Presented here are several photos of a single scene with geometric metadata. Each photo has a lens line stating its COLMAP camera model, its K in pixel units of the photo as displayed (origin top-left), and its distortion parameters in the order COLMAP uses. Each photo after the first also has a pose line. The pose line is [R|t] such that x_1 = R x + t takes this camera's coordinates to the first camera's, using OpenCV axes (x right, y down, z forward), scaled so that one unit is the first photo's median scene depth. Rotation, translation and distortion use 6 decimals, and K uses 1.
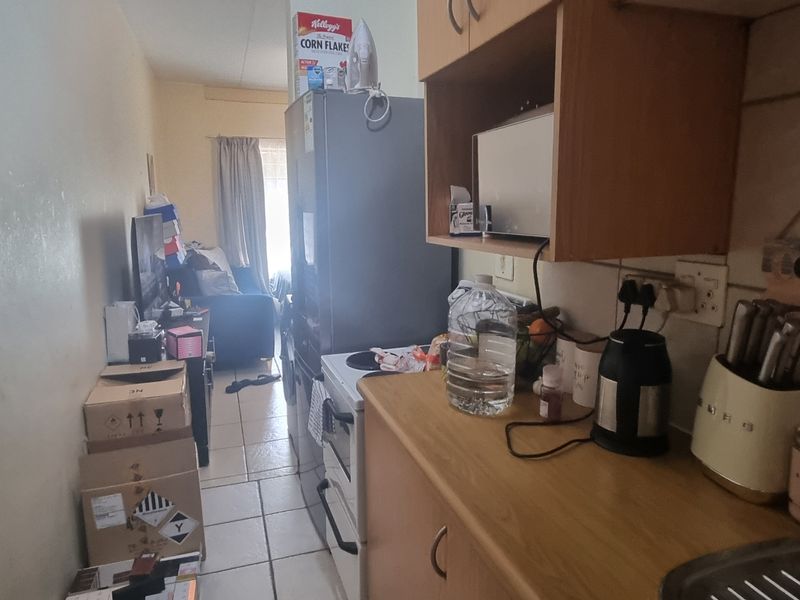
lens RADIAL K [[542.3, 0, 402.5], [0, 542.3, 299.7], [0, 0, 1]] dist [0.008114, -0.009077]
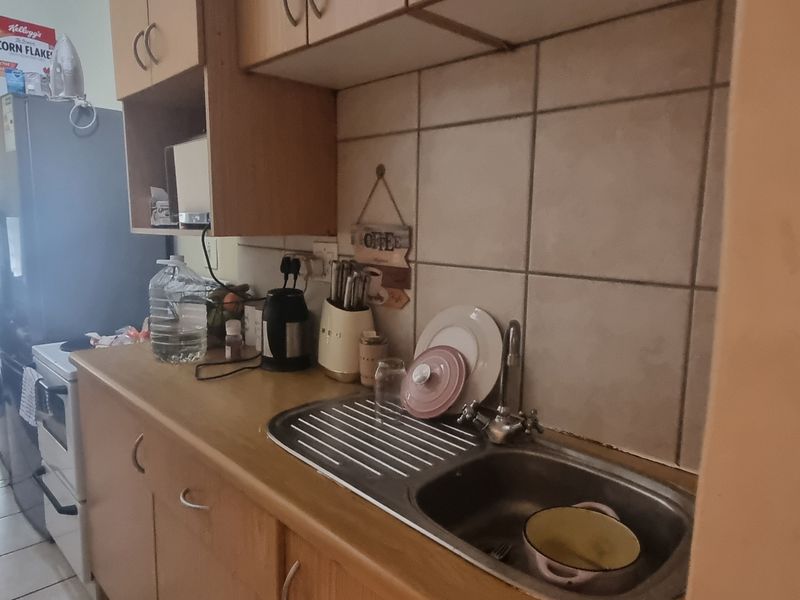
lens RADIAL K [[542.3, 0, 398.8], [0, 542.3, 295.0], [0, 0, 1]] dist [0.008114, -0.009077]
pose [[0.902793, -0.041376, 0.428081, 0.060847], [0.056836, 0.998109, -0.023391, 0.096997], [-0.426304, 0.045448, 0.903438, -0.346968]]
